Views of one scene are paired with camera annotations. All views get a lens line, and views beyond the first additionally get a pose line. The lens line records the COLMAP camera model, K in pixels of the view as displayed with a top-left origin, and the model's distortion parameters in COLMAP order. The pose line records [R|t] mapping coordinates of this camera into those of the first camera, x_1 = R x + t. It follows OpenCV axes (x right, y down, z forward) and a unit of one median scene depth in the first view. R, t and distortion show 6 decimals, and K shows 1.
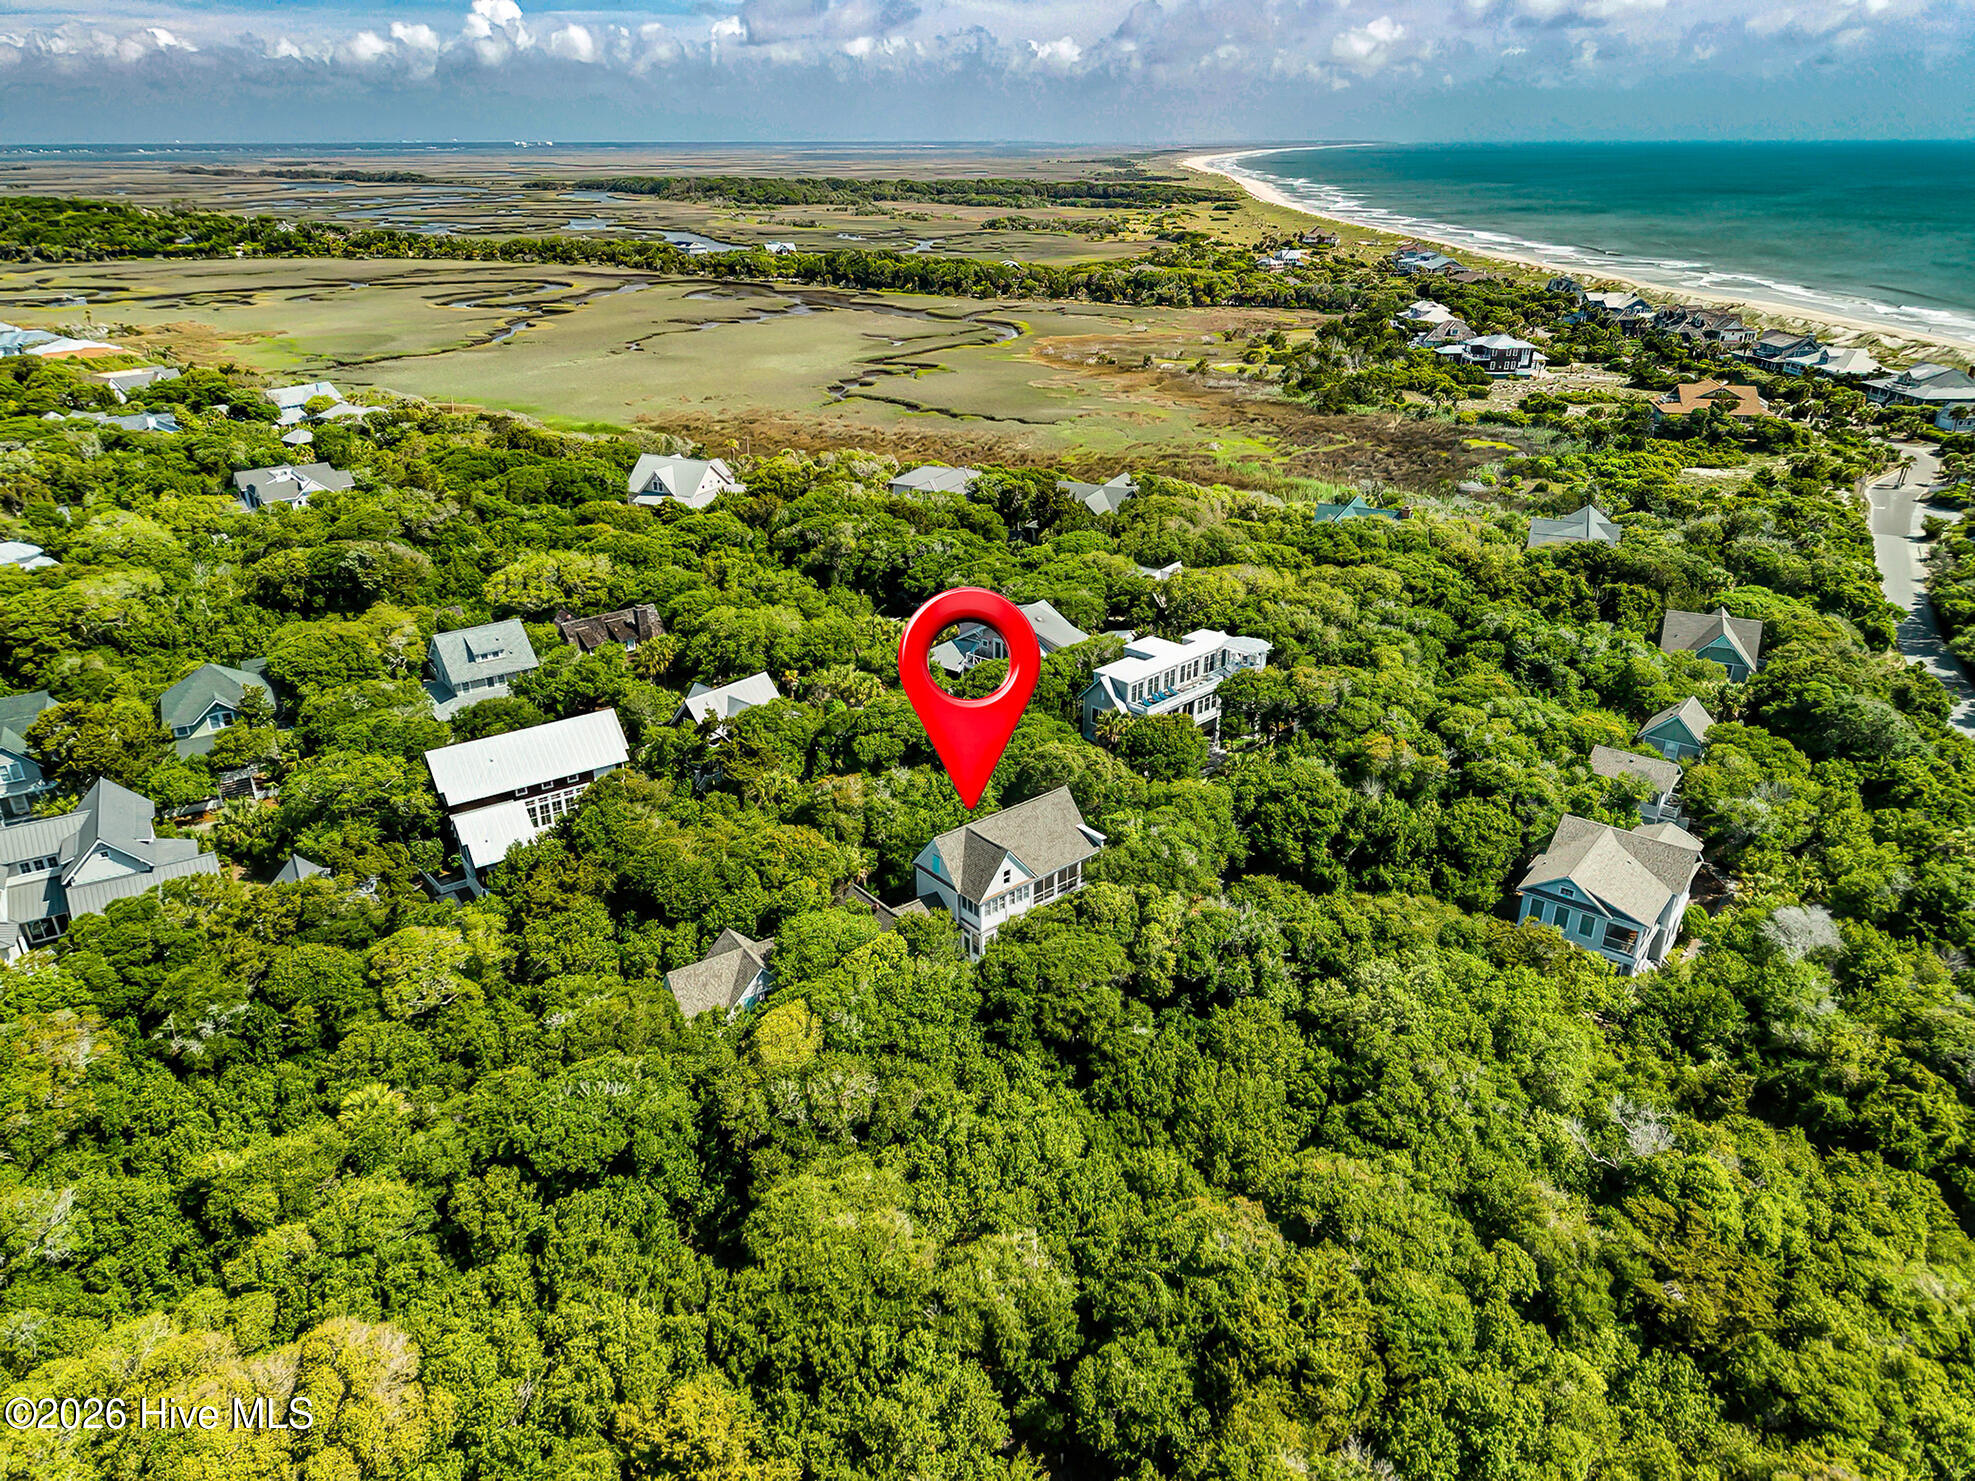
lens RADIAL K [[1336.9, 0, 987.5], [0, 1336.9, 740.5], [0, 0, 1]] dist [0.025901, -0.028605]
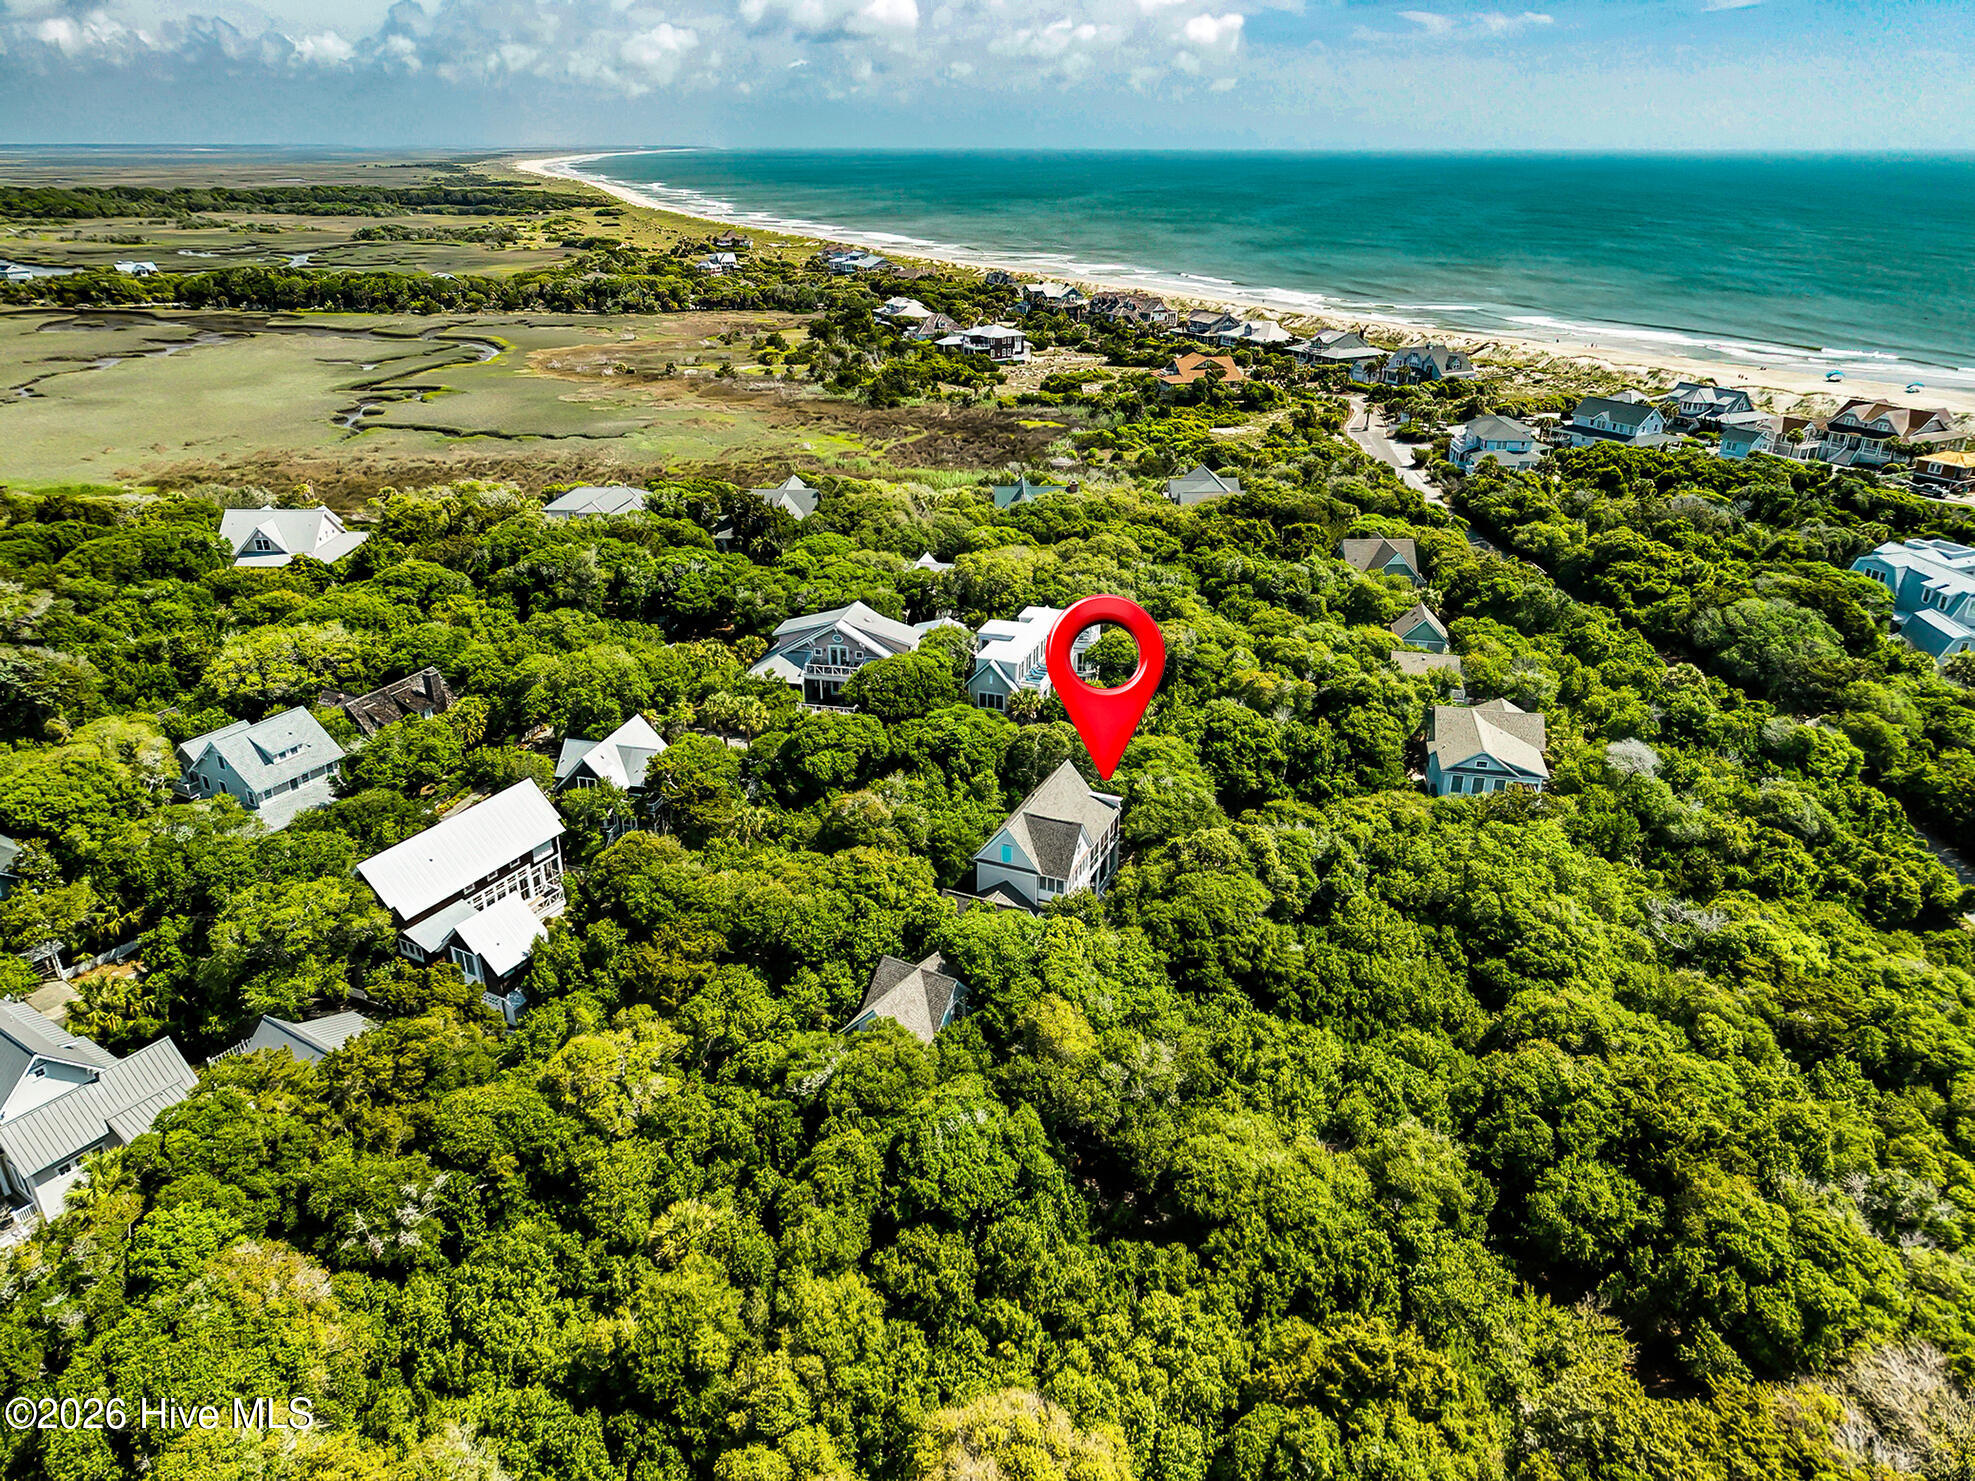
lens RADIAL K [[1336.9, 0, 987.5], [0, 1336.9, 740.5], [0, 0, 1]] dist [0.025901, -0.028605]
pose [[0.893926, -0.178406, 0.411178, -0.127386], [0.179694, 0.983068, 0.035876, -0.008833], [-0.410616, 0.041816, 0.910849, 0.020645]]
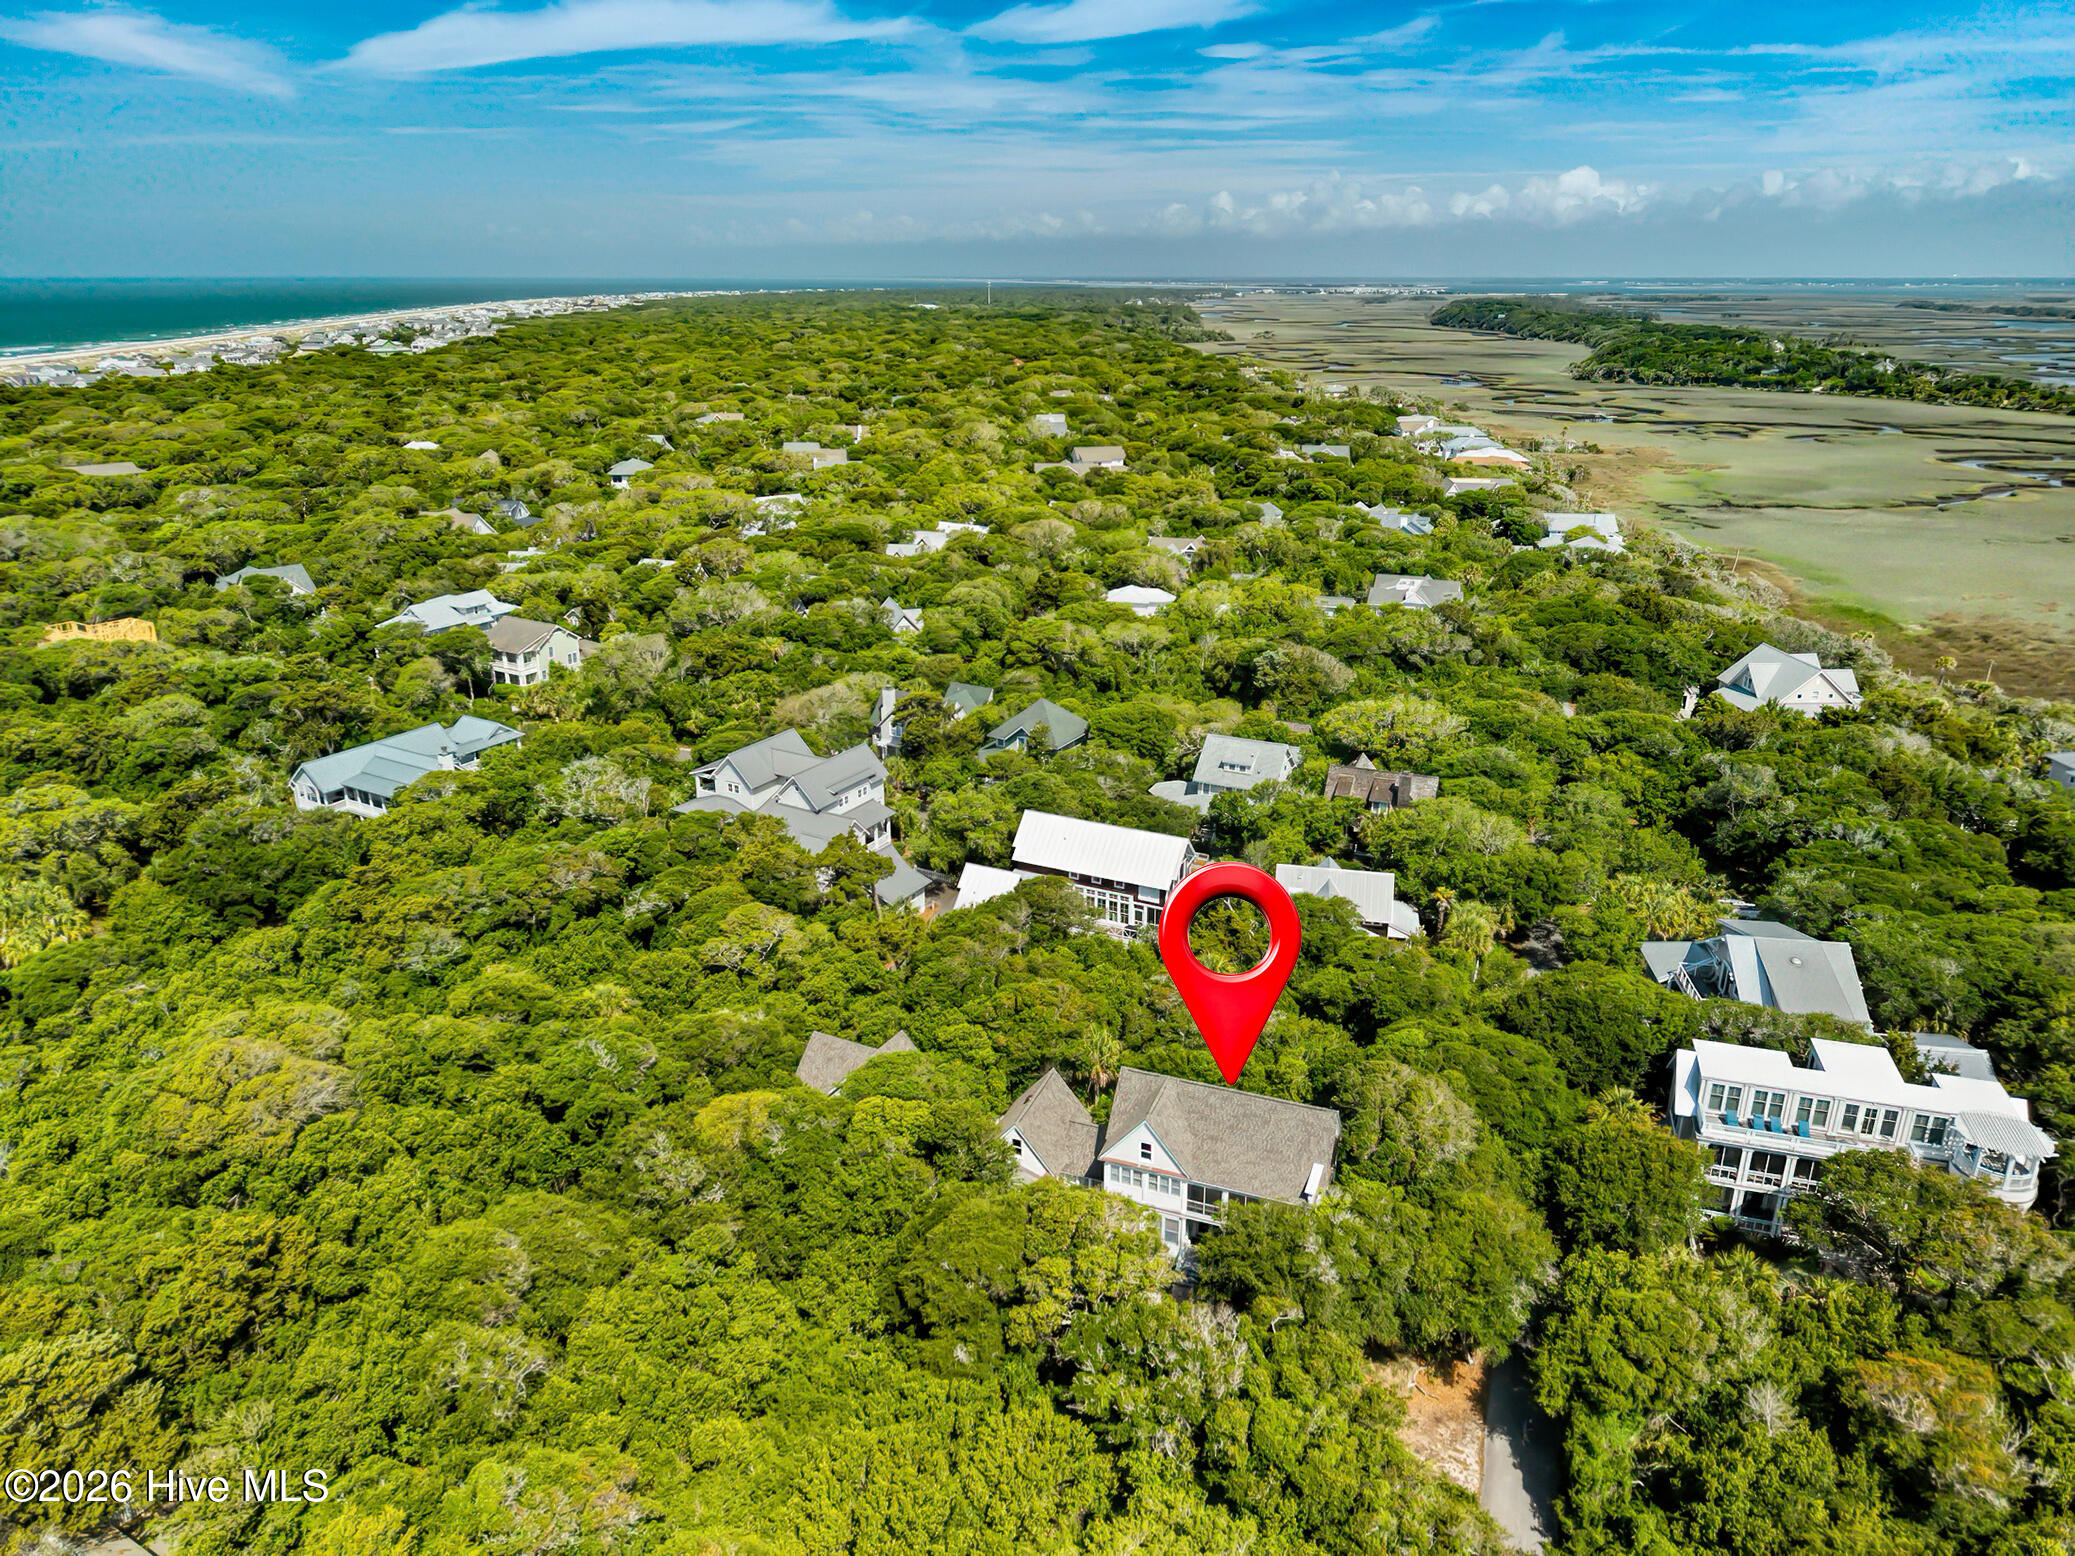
lens RADIAL K [[1404.6, 0, 1037.5], [0, 1404.6, 778.0], [0, 0, 1]] dist [0.025901, -0.028605]
pose [[0.462303, 0.299938, -0.834454, 0.175716], [-0.363504, 0.922452, 0.130180, -0.054316], [0.808790, 0.243145, 0.535481, 0.120987]]
